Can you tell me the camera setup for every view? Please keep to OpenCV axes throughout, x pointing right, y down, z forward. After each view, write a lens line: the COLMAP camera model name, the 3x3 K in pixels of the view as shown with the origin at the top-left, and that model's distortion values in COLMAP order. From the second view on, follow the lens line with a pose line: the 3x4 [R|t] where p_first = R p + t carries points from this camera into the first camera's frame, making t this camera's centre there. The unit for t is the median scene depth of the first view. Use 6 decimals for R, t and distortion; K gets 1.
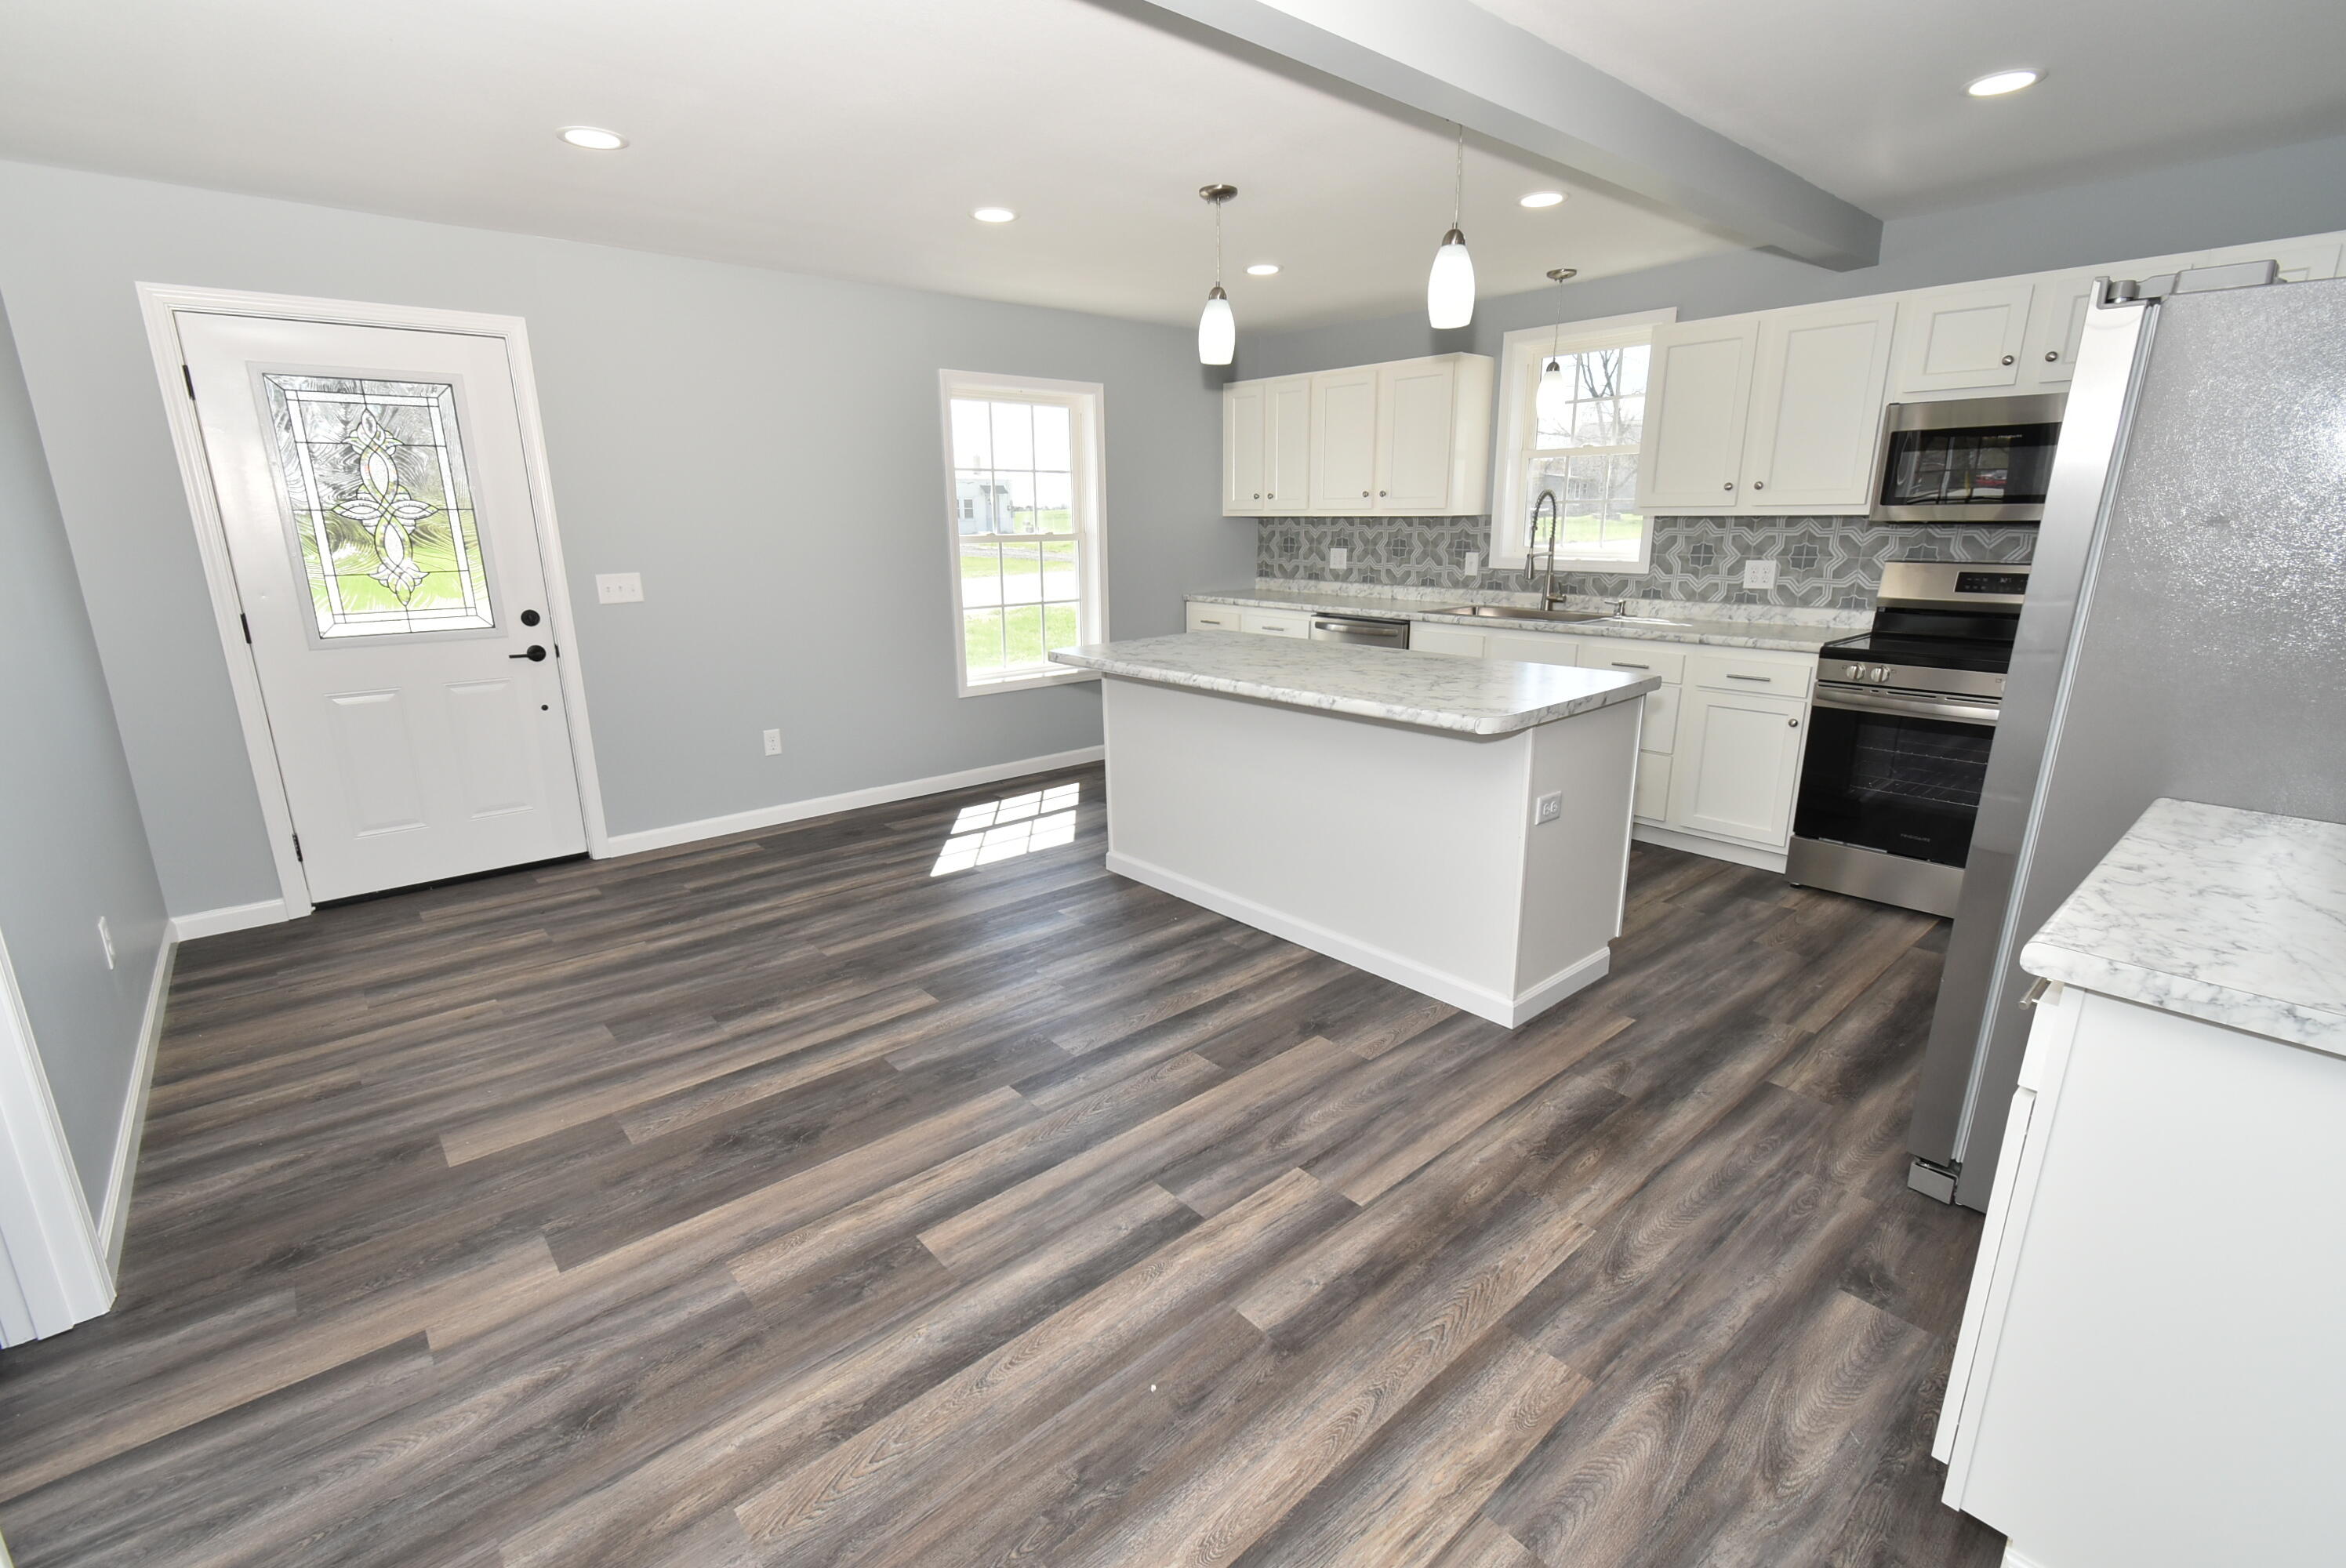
lens RADIAL K [[1038.2, 0, 1162.7], [0, 1038.2, 783.2], [0, 0, 1]] dist [0.001144, 0.000166]
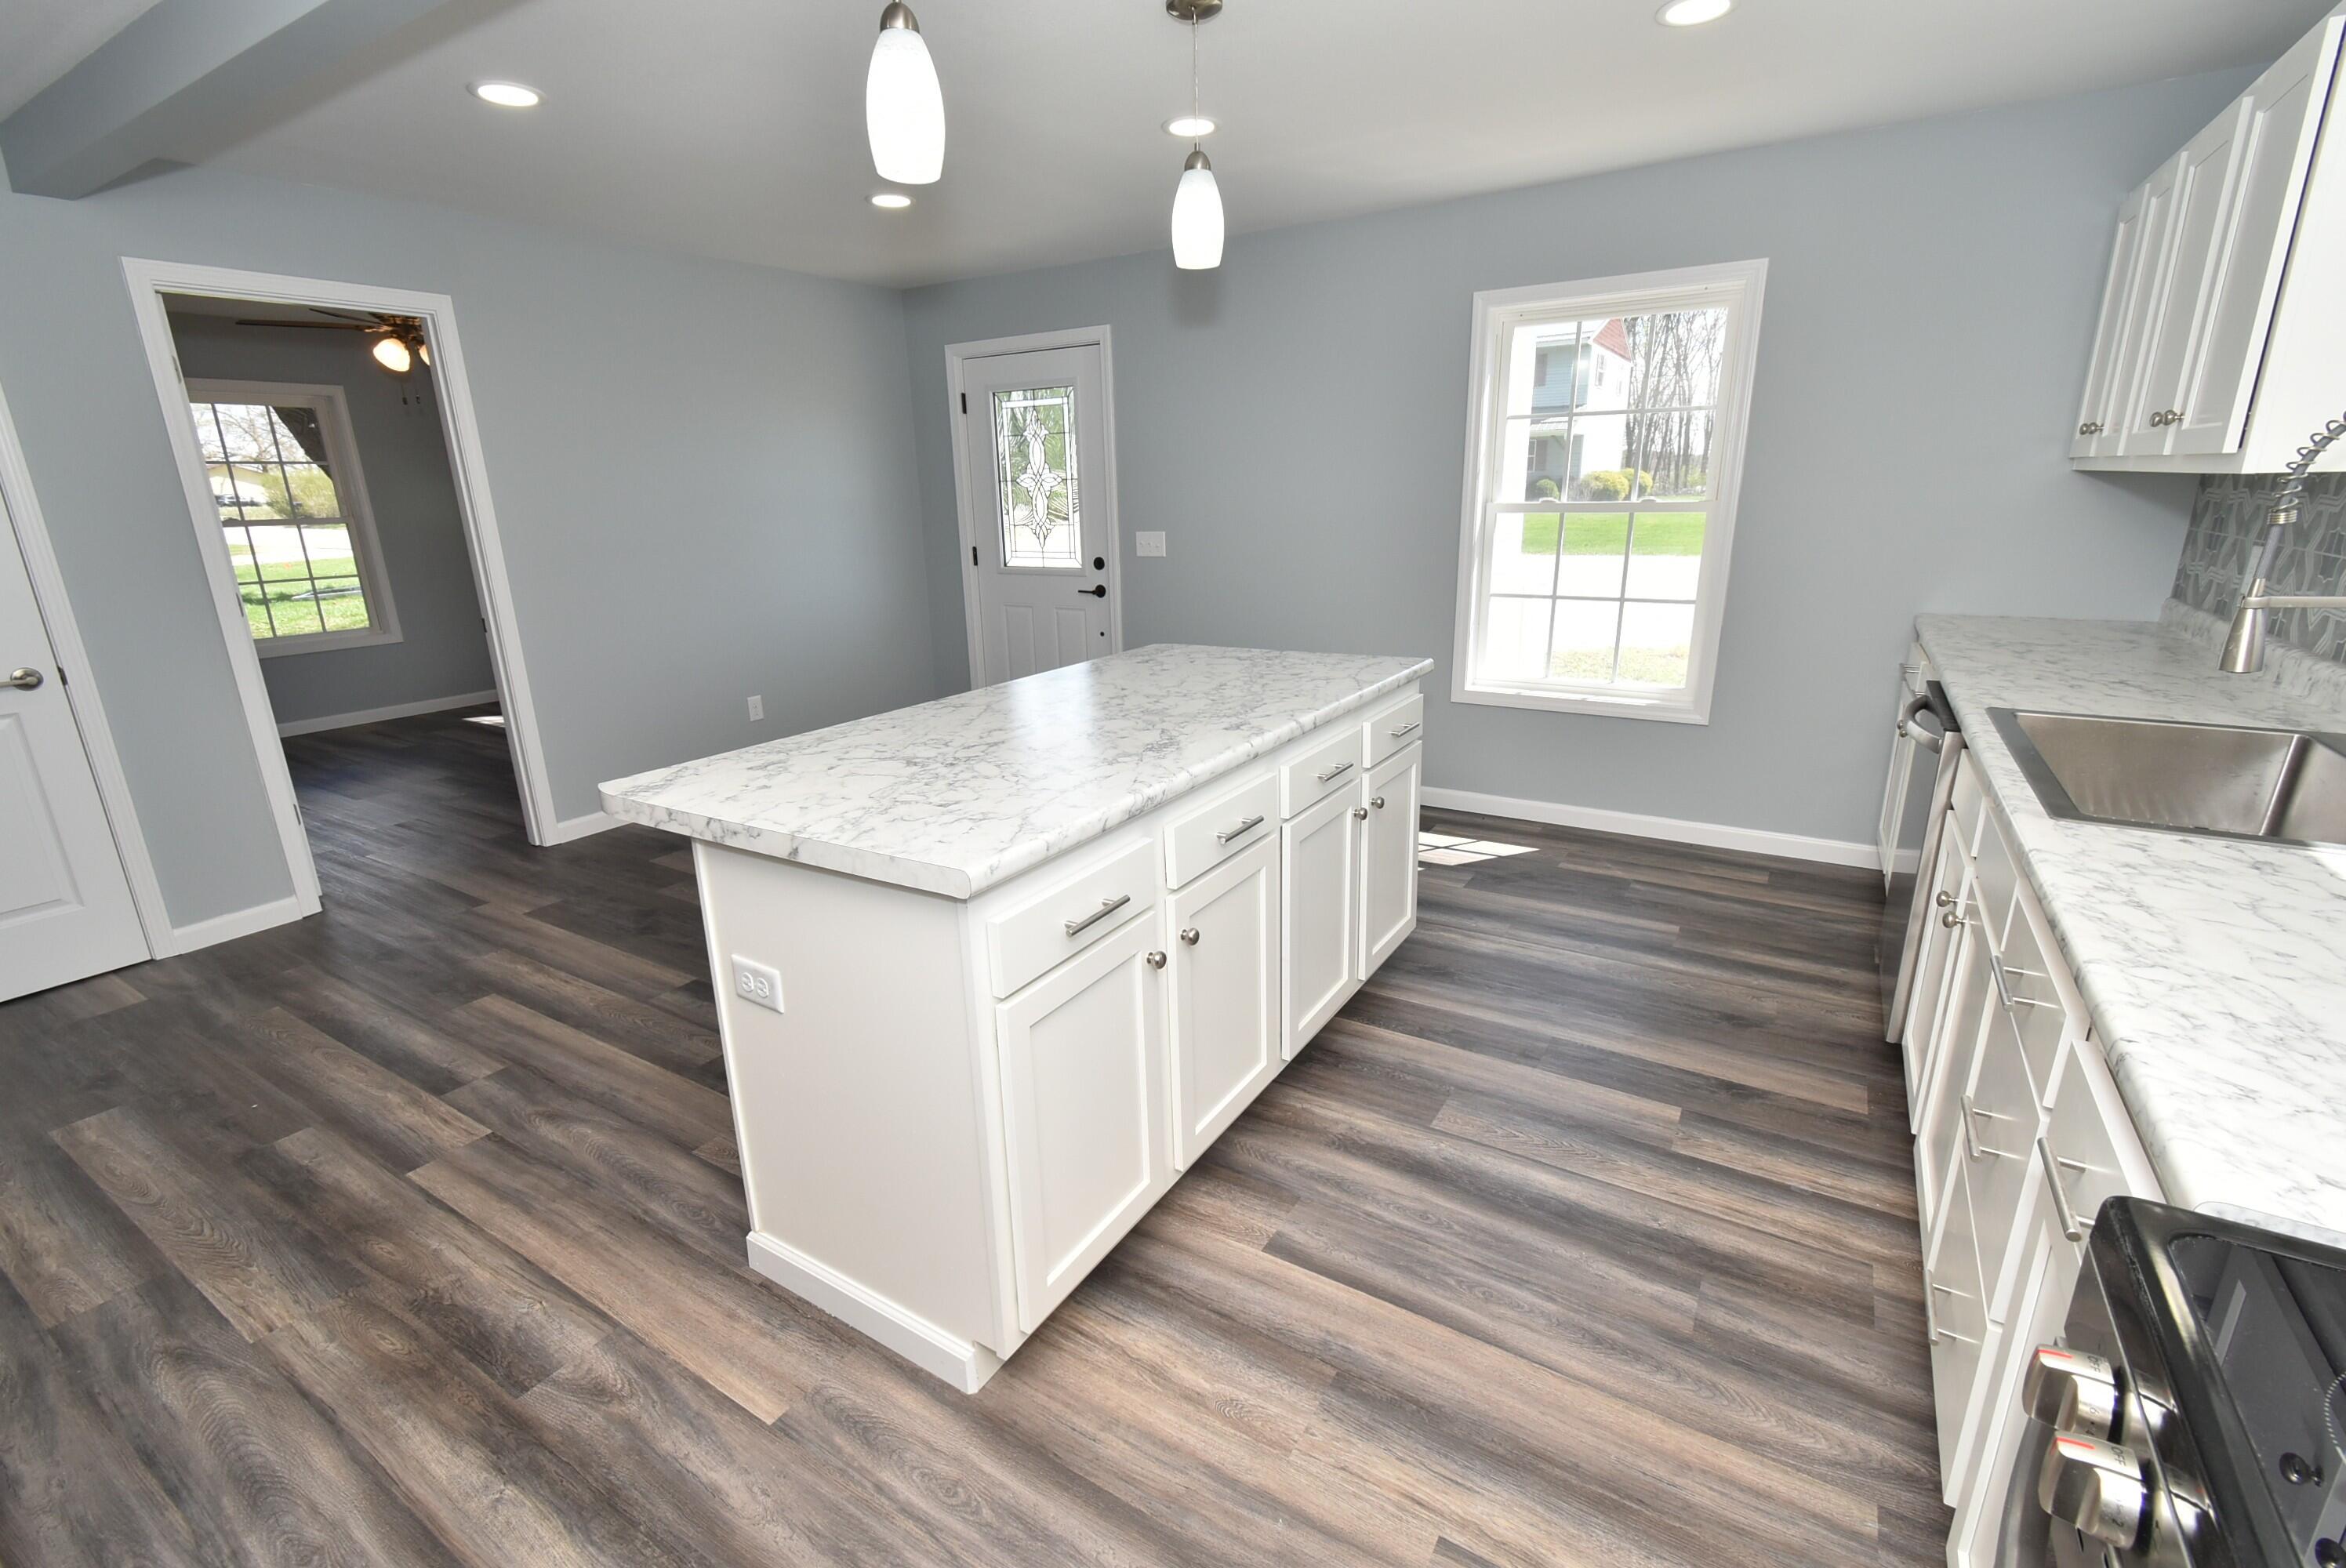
lens RADIAL K [[1032.2, 0, 1183.0], [0, 1032.2, 782.9], [0, 0, 1]] dist [0.005393, -0.005299]
pose [[0.300653, 0.268053, -0.915290, 0.677213], [-0.223804, 0.952723, 0.205501, -0.188425], [0.927103, 0.143061, 0.346431, 0.698986]]
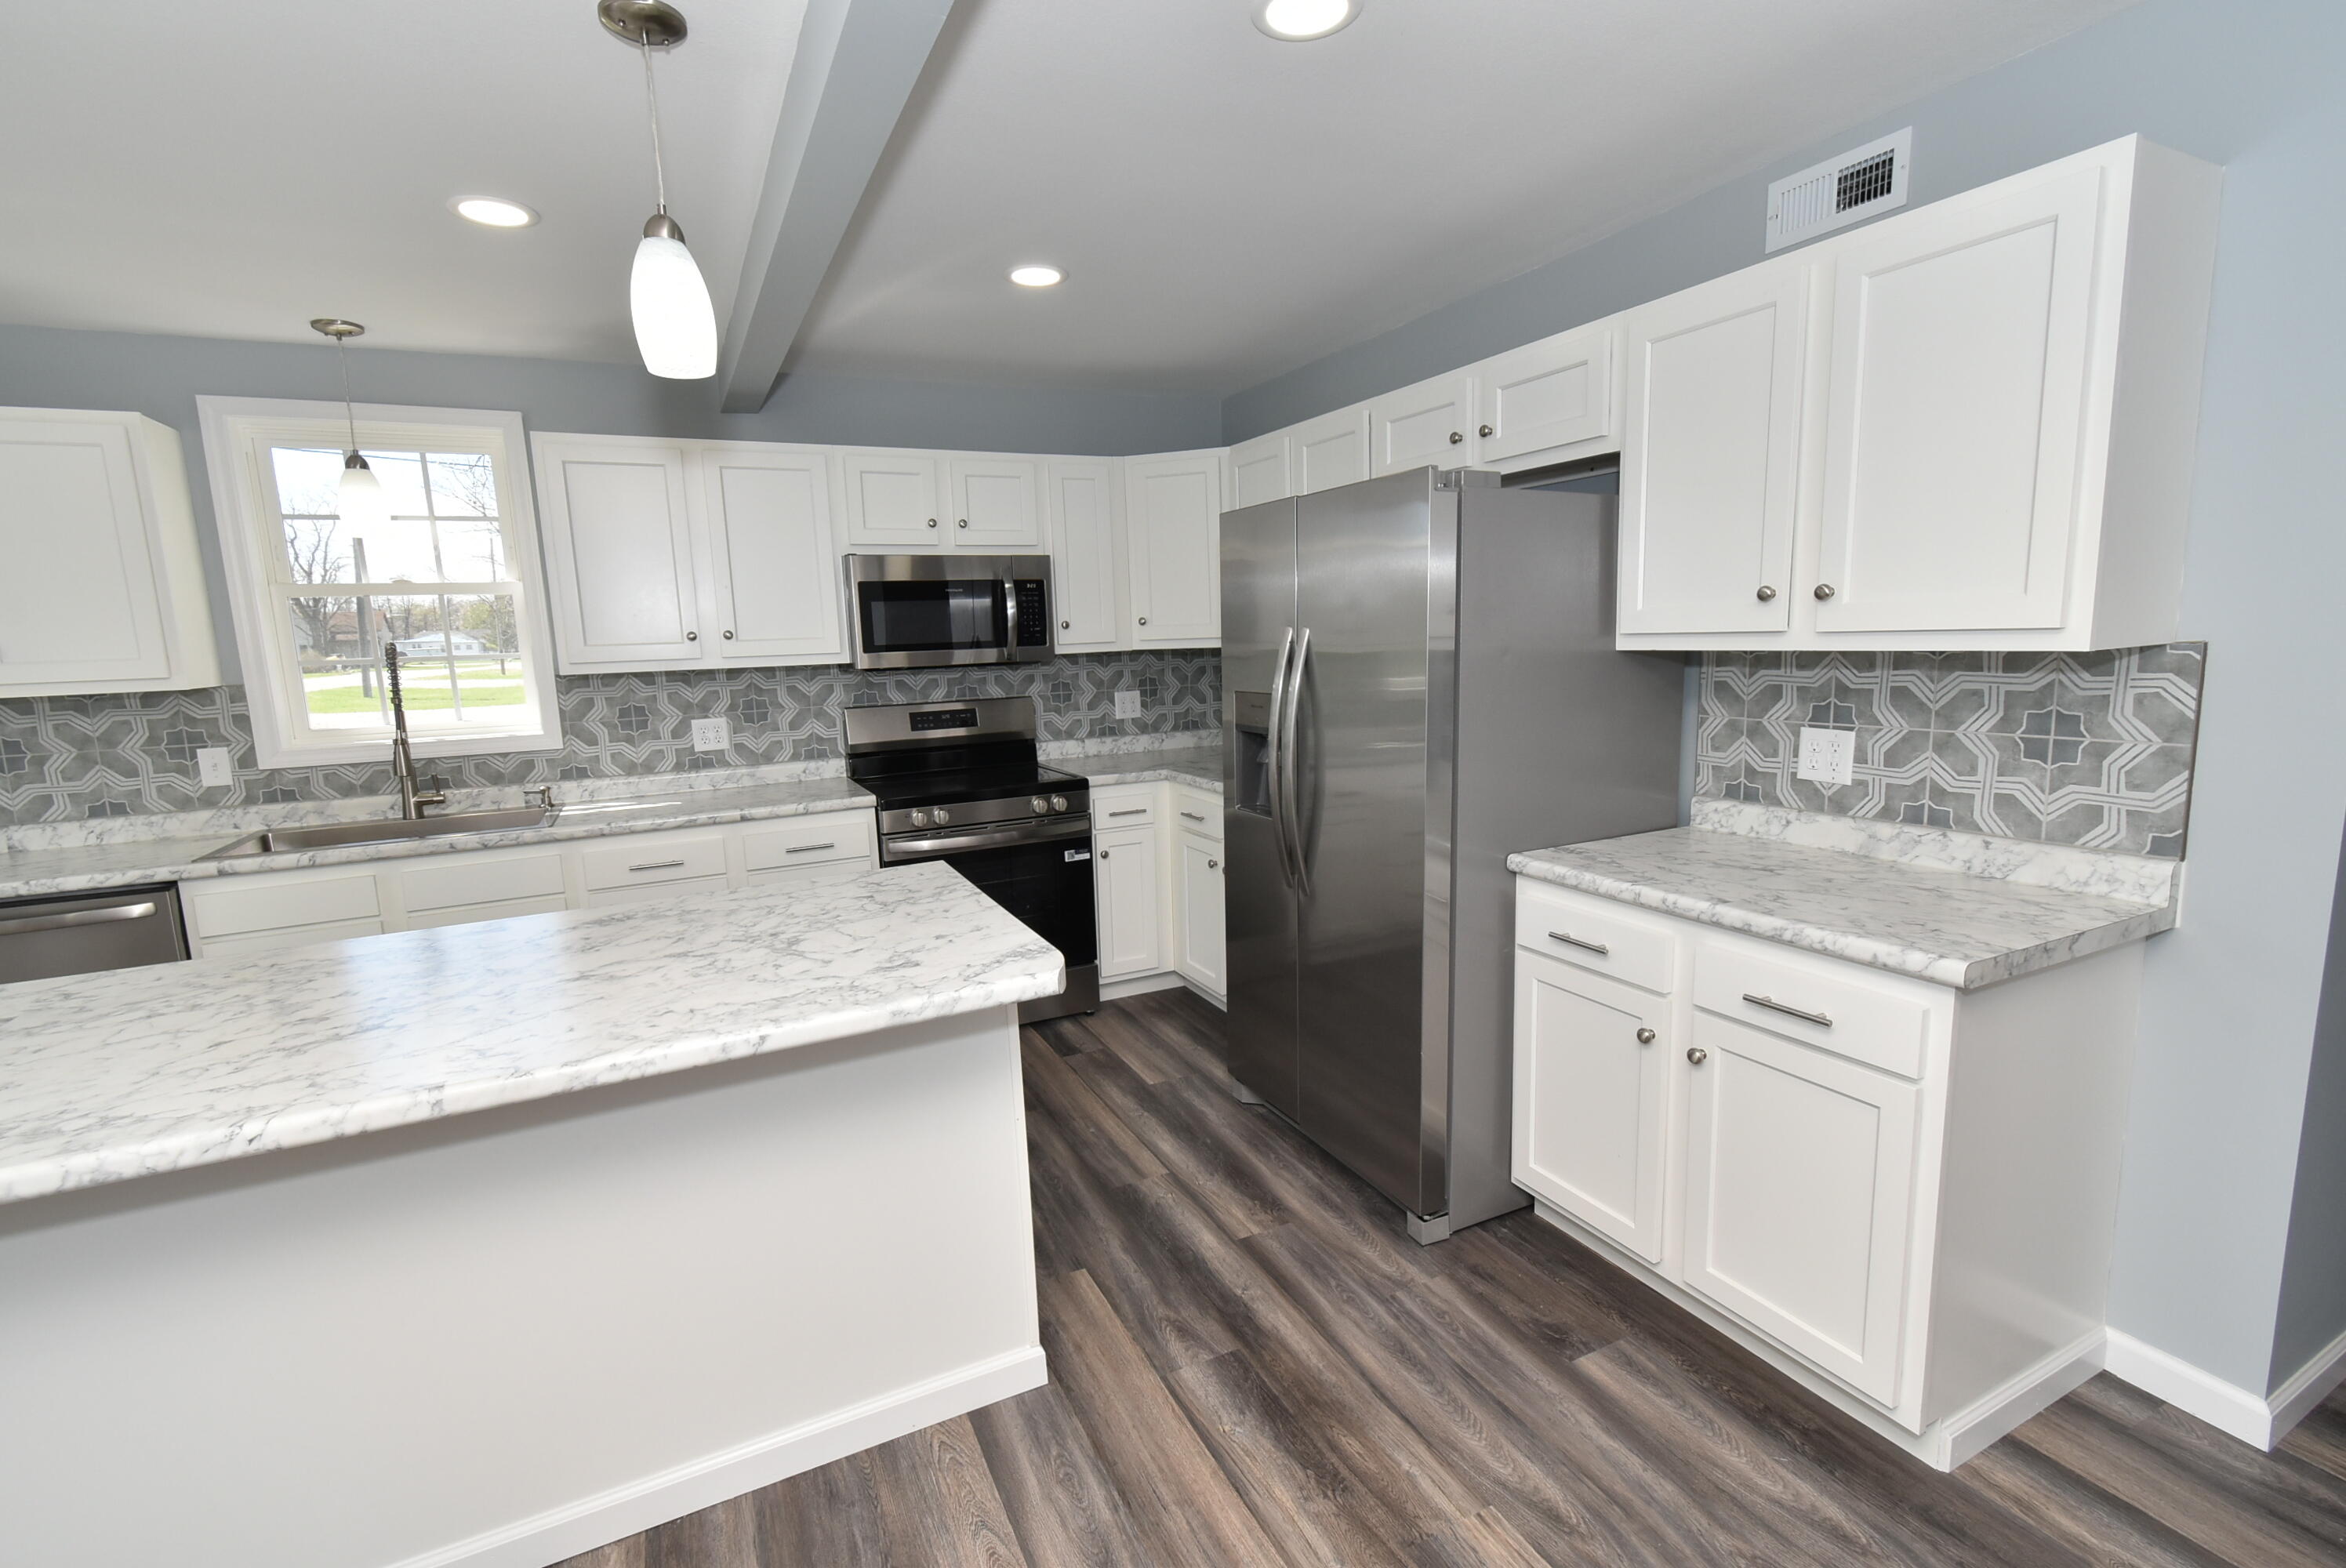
lens RADIAL K [[1035.0, 0, 1177.4], [0, 1035.0, 786.6], [0, 0, 1]] dist [0.007742, -0.005818]
pose [[0.252908, -0.142827, 0.956890, -0.180222], [0.274844, 0.958902, 0.070486, -0.124051], [-0.927631, 0.245169, 0.281769, 0.443103]]
